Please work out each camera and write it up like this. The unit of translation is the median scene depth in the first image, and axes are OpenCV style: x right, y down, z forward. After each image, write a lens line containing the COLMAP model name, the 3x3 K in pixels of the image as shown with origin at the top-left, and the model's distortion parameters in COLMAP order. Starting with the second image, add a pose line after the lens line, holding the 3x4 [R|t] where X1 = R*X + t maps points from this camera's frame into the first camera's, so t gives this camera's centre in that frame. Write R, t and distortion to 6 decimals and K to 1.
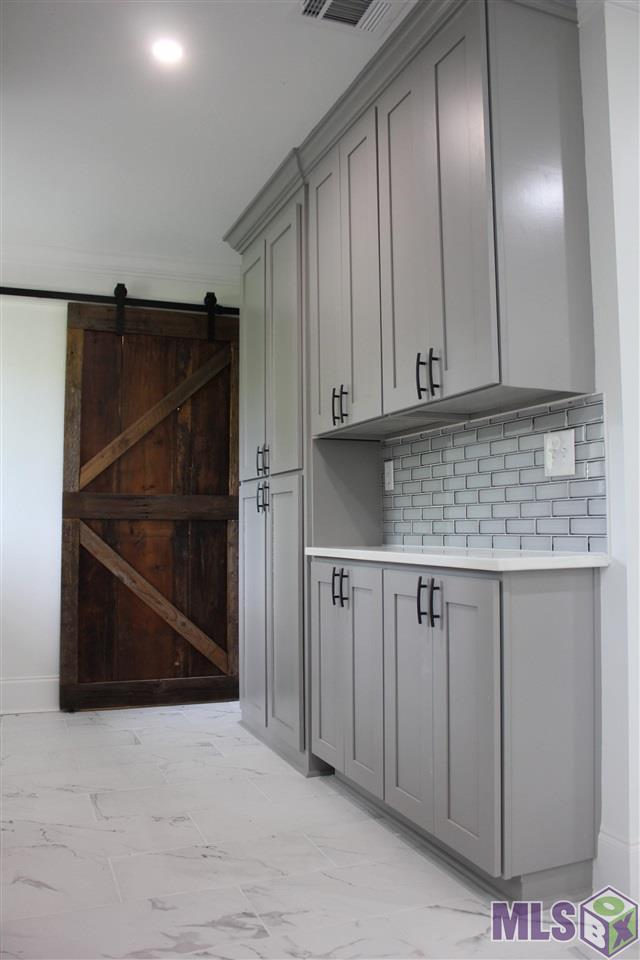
lens RADIAL K [[805.0, 0, 322.8], [0, 805.0, 477.3], [0, 0, 1]] dist [-0.156473, 0.130413]
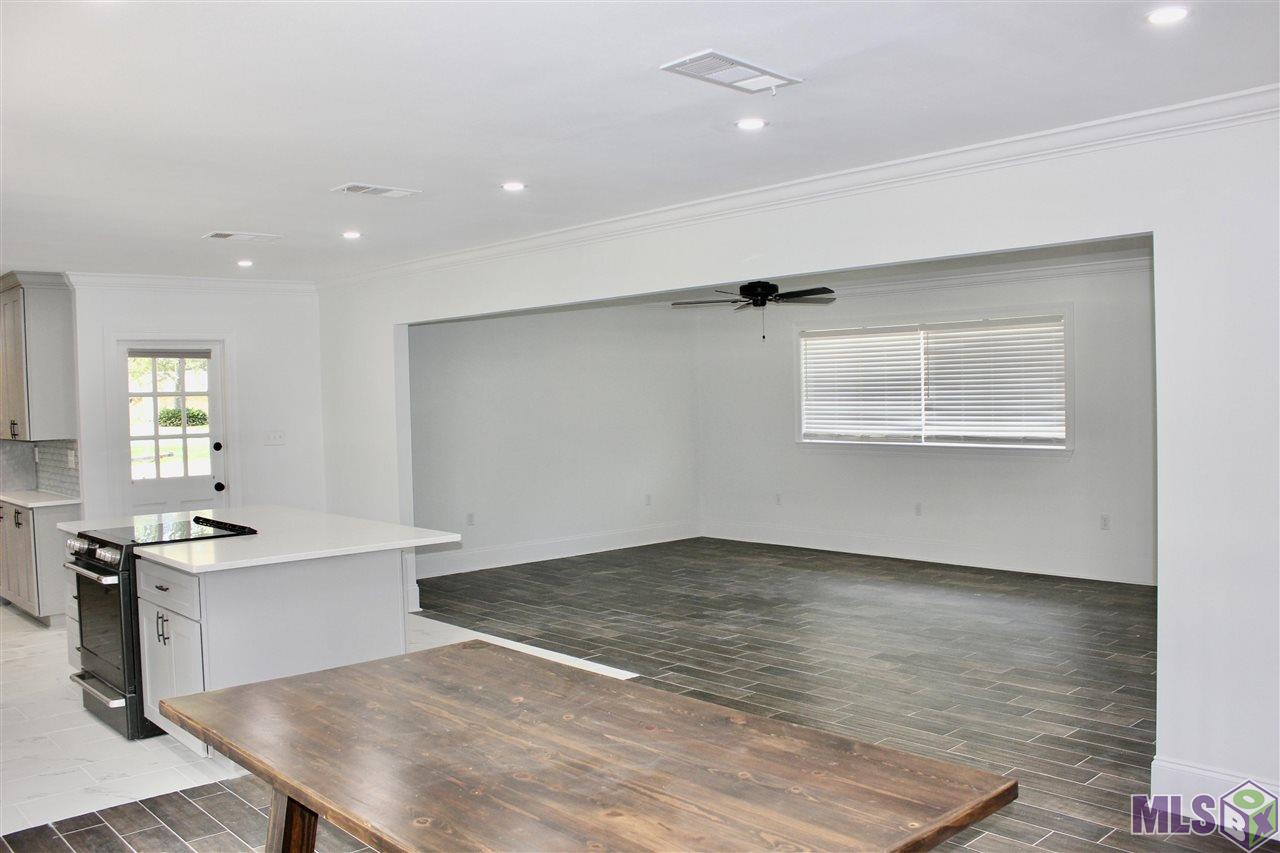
lens RADIAL K [[1073.4, 0, 649.9], [0, 1073.4, 420.7], [0, 0, 1]] dist [-0.156473, 0.130413]
pose [[0.933248, -0.032560, 0.357753, 0.960514], [0.001869, 0.996310, 0.085803, -0.492792], [-0.359227, -0.079407, 0.929866, -3.119767]]
